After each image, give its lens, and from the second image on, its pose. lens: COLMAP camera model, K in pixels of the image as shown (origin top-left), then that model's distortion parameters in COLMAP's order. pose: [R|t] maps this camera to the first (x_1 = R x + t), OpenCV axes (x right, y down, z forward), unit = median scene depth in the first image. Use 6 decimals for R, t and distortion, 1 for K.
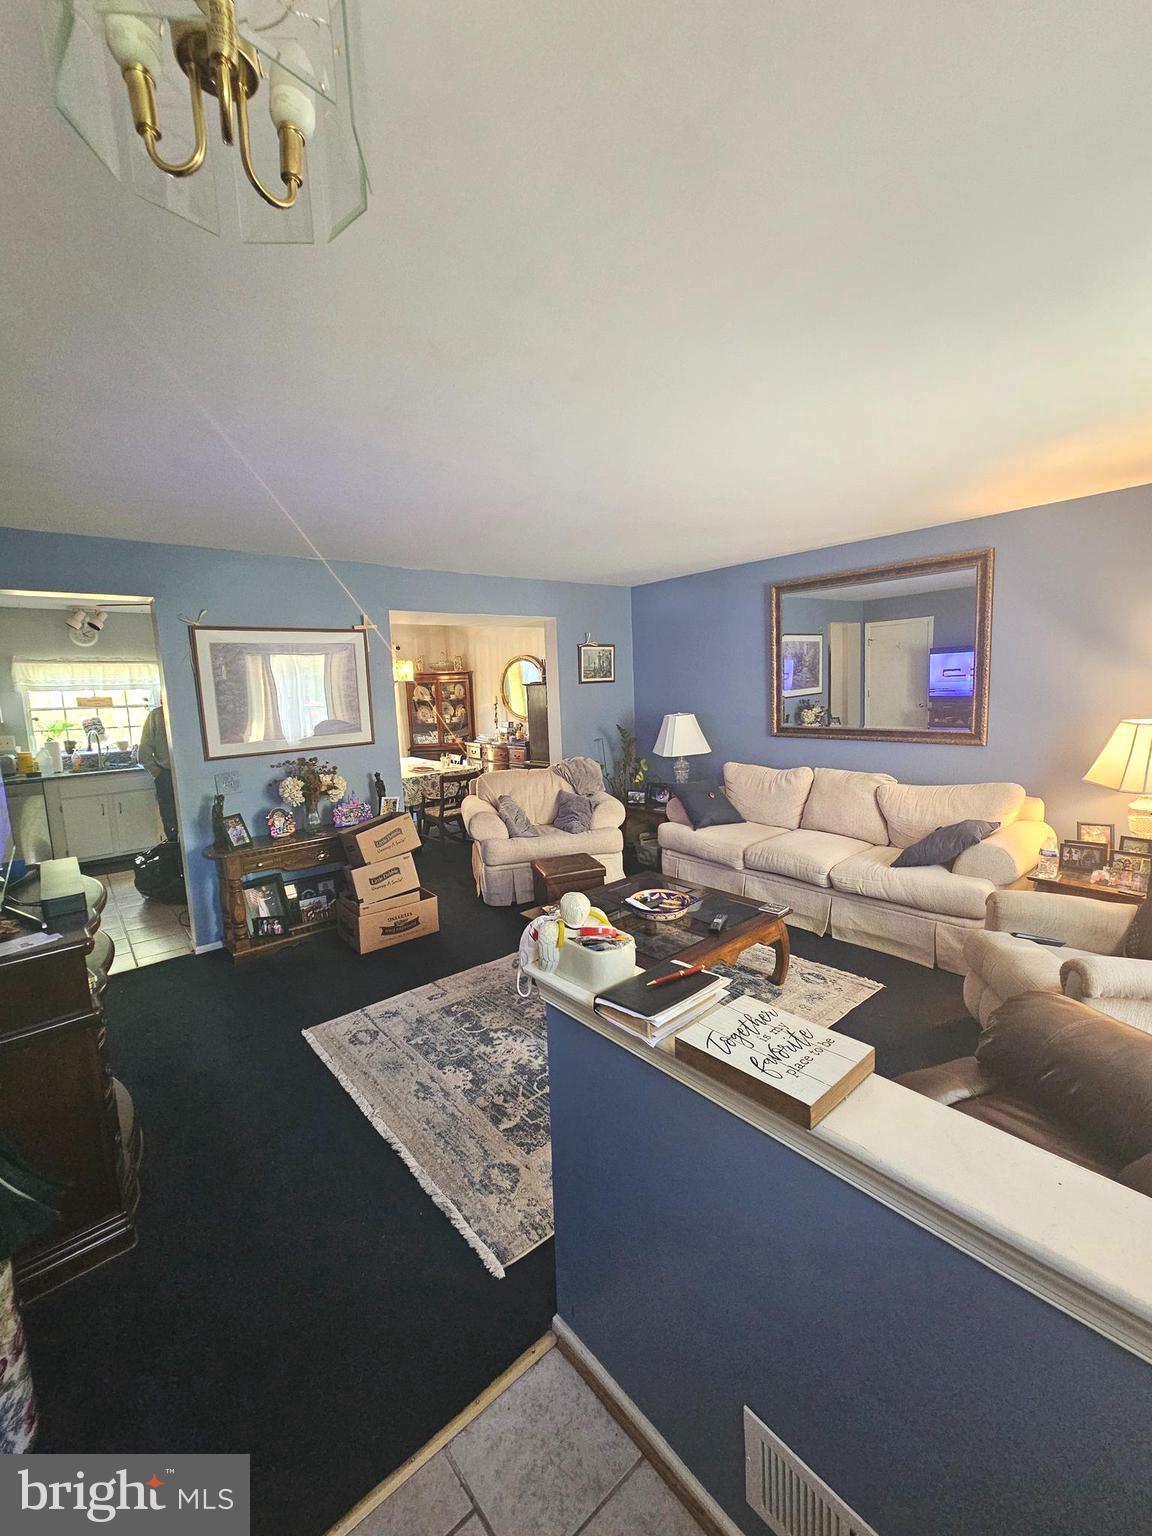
lens RADIAL K [[623.0, 0, 575.4], [0, 623.0, 765.8], [0, 0, 1]] dist [0.000201, 0.000139]
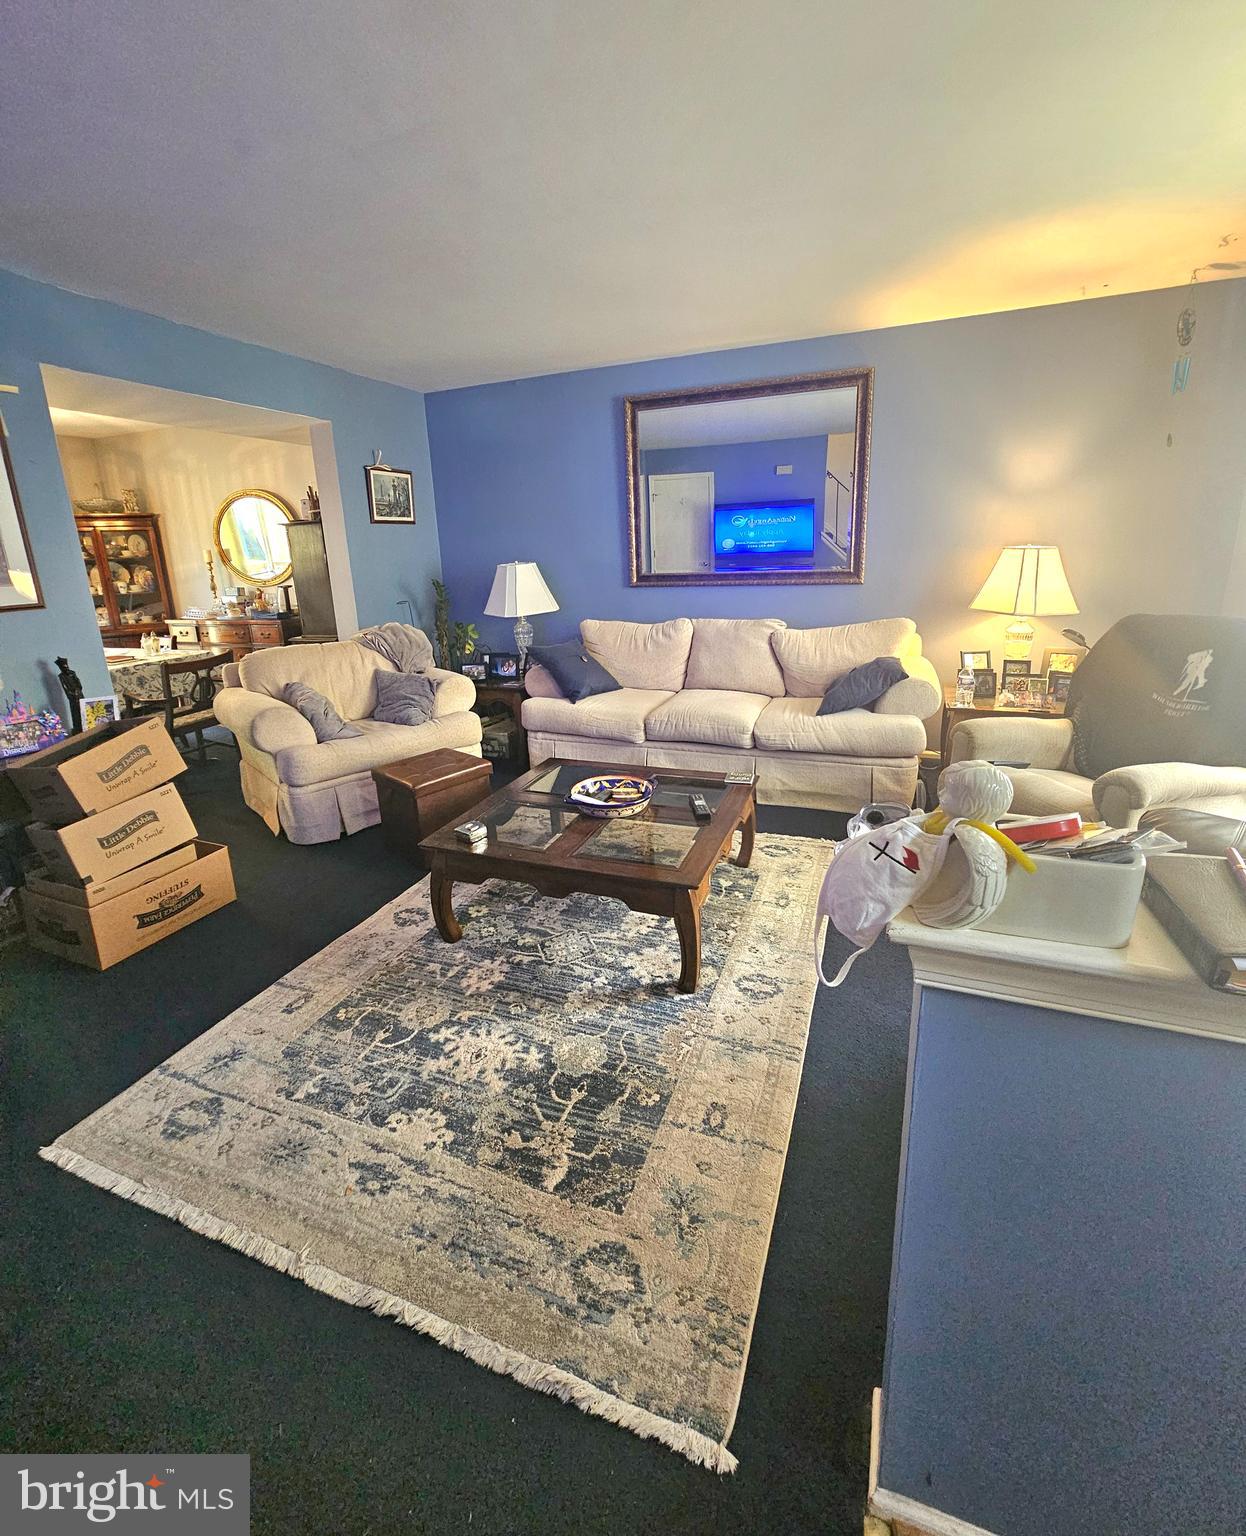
lens RADIAL K [[676.4, 0, 621.5], [0, 676.4, 712.7], [0, 0, 1]] dist [0.000680, -0.000090]
pose [[0.881536, -0.105545, 0.460167, -0.197298], [0.064002, 0.992409, 0.105014, 0.036091], [-0.467758, -0.063122, 0.881600, 0.262015]]
